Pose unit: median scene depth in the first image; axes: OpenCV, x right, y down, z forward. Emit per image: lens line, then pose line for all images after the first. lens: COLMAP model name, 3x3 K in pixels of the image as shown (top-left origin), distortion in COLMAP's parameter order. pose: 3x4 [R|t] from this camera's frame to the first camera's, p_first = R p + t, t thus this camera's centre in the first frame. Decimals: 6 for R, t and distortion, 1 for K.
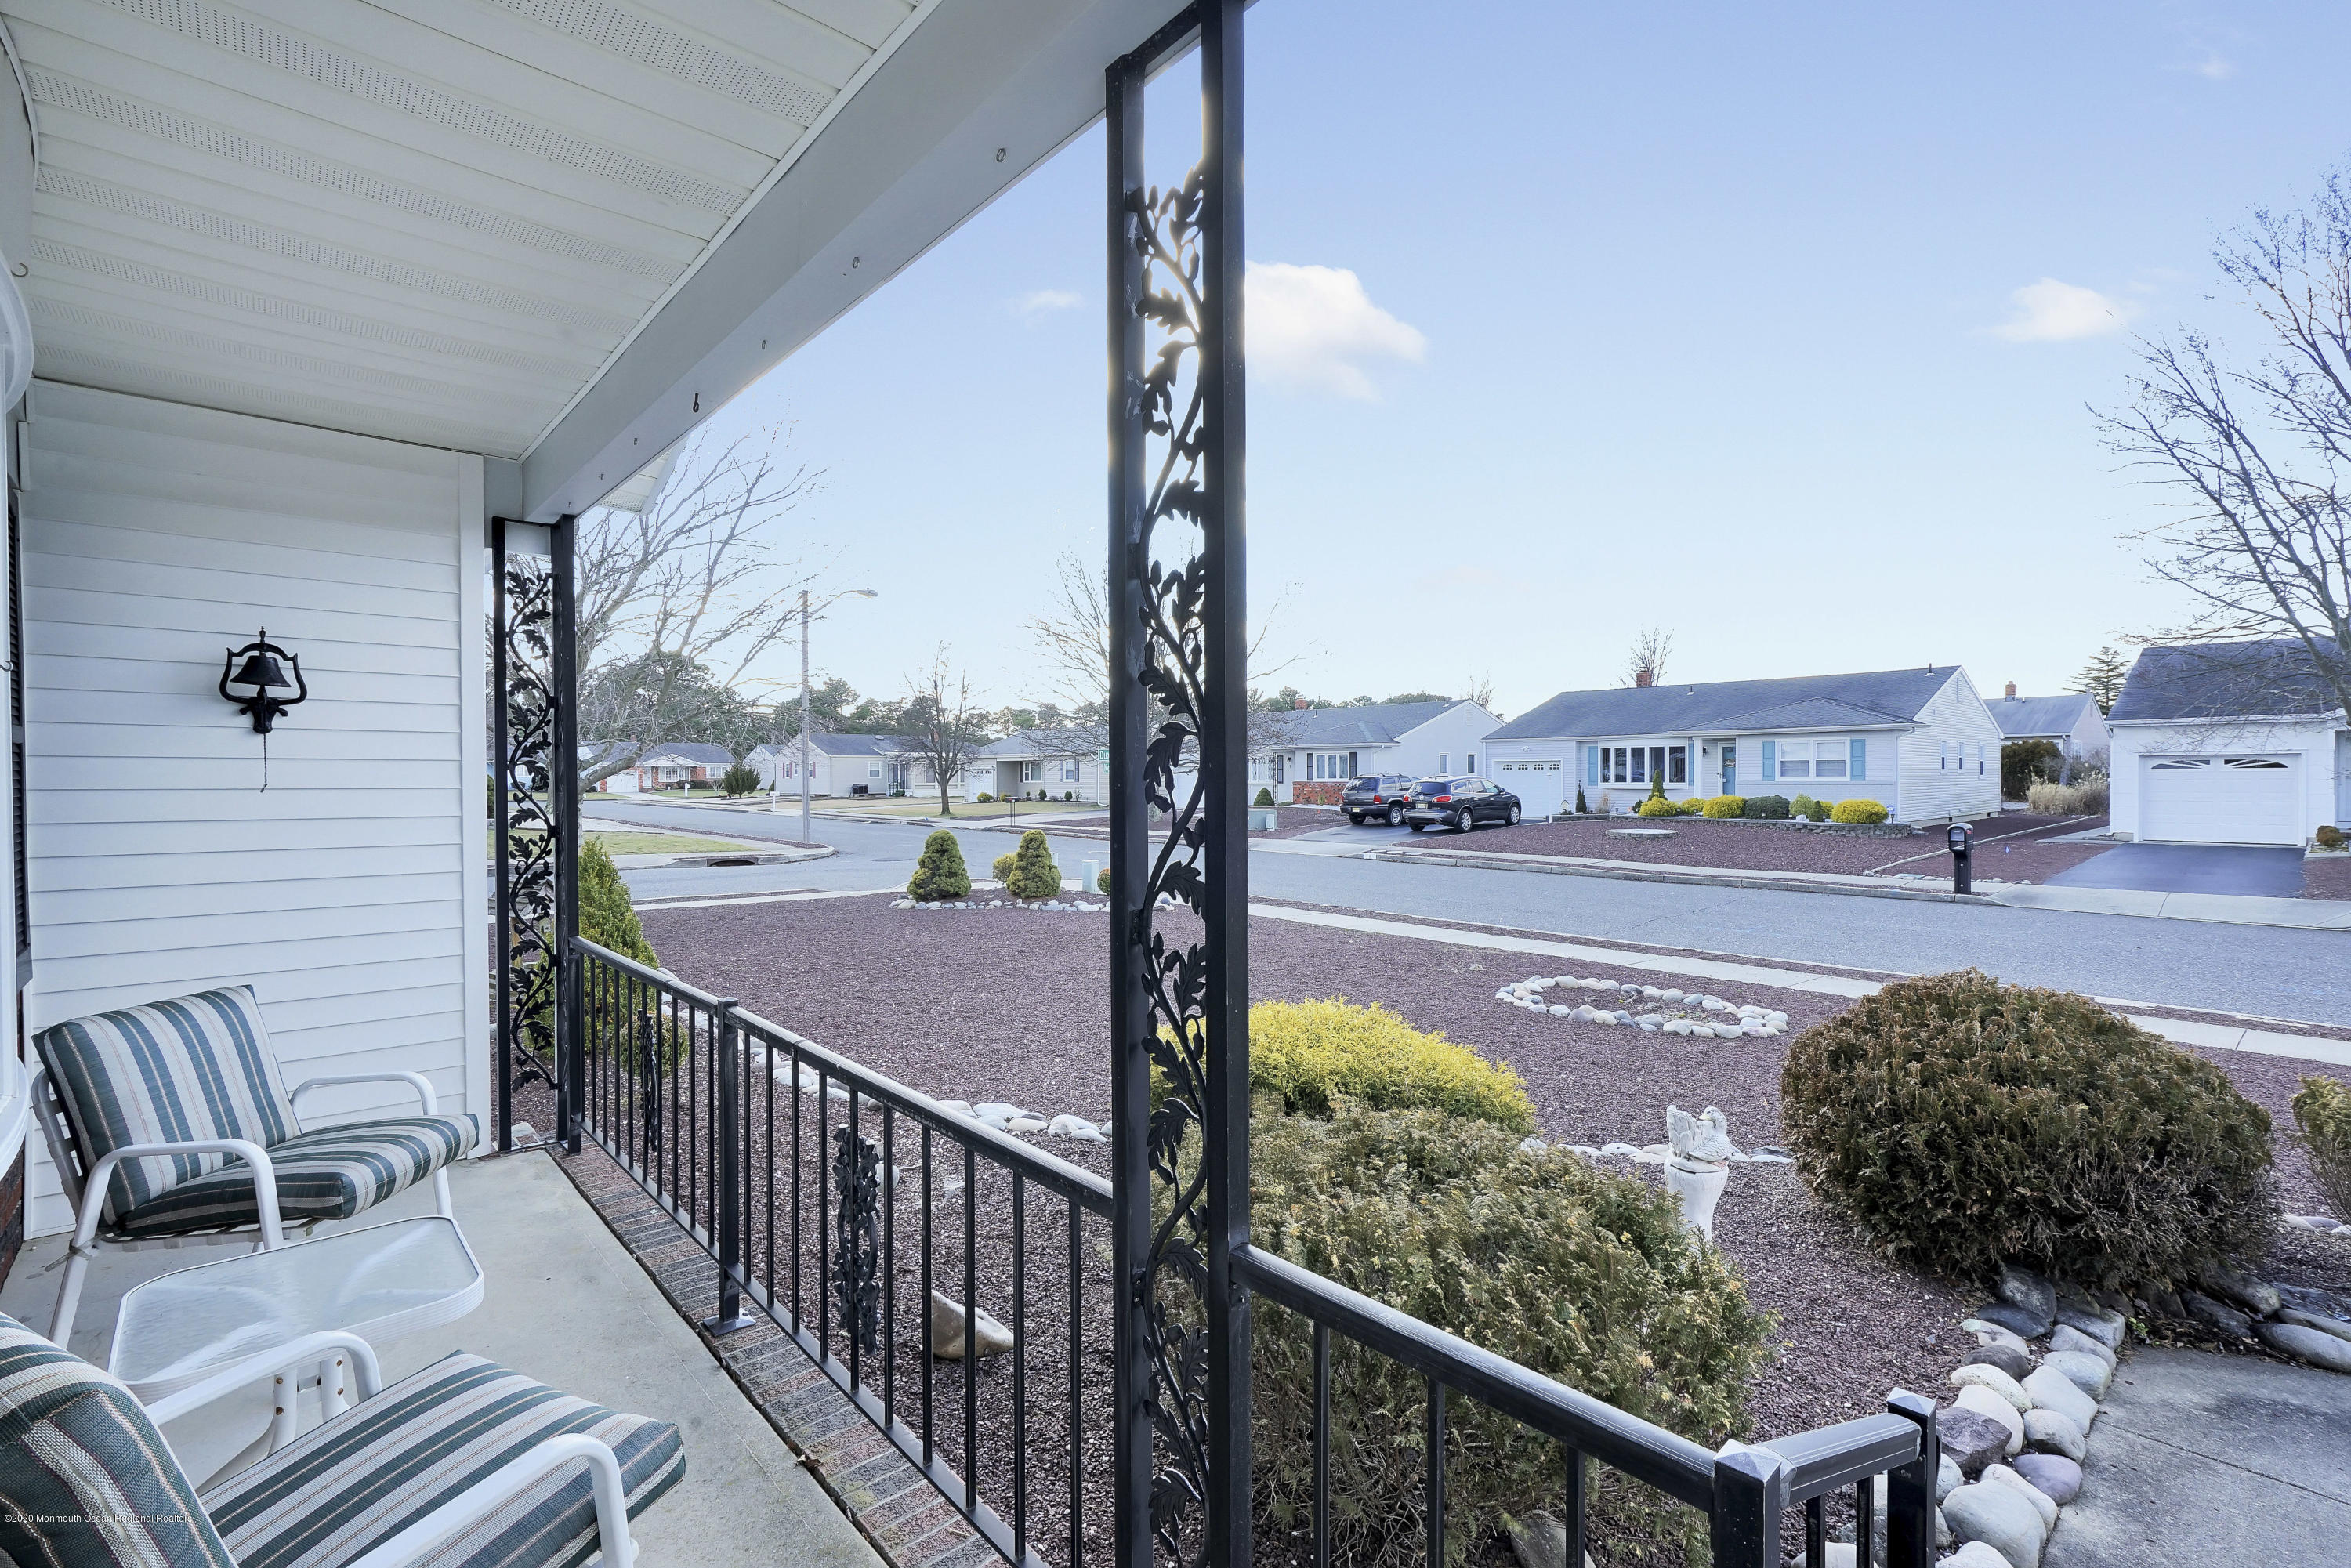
lens RADIAL K [[1055.7, 0, 1177.9], [0, 1055.7, 787.1], [0, 0, 1]] dist [-0.004585, 0.002256]
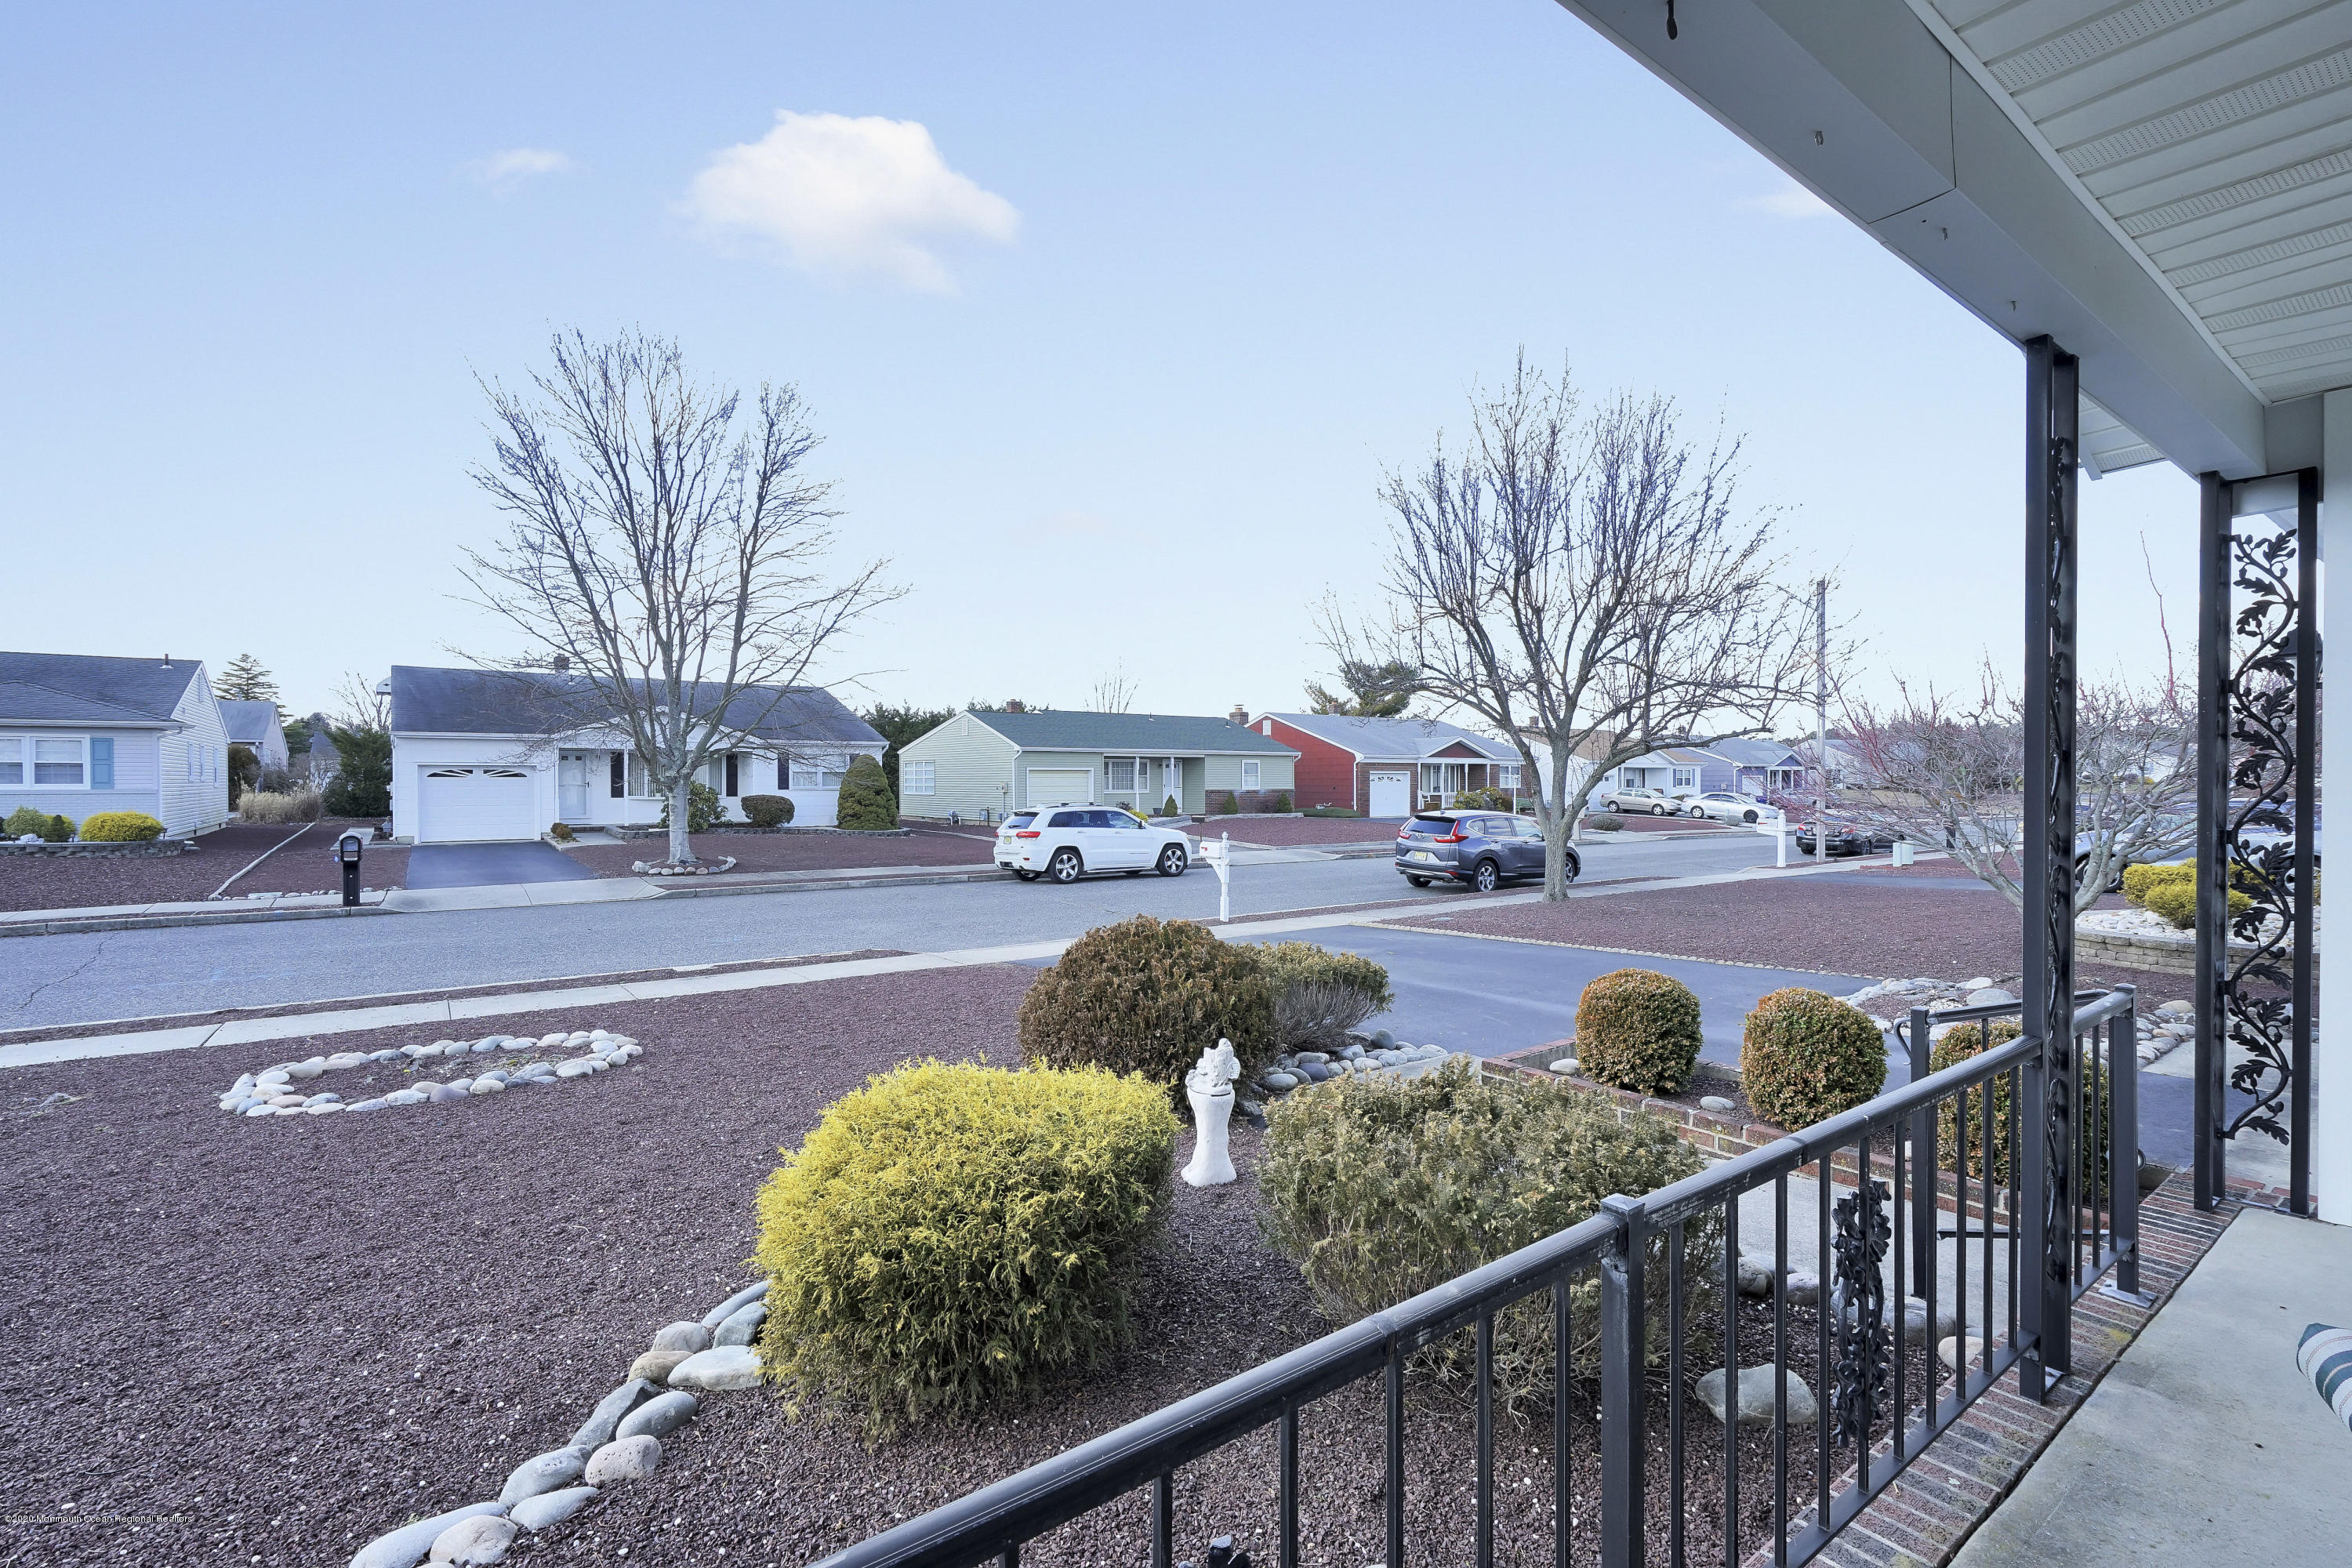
lens RADIAL K [[1066.3, 0, 1170.1], [0, 1066.3, 782.1], [0, 0, 1]] dist [-0.009707, 0.000277]
pose [[0.094306, 0.002571, 0.995540, -0.092870], [0.010060, 0.999943, -0.003535, -0.000289], [-0.995492, 0.010348, 0.094275, 0.113118]]
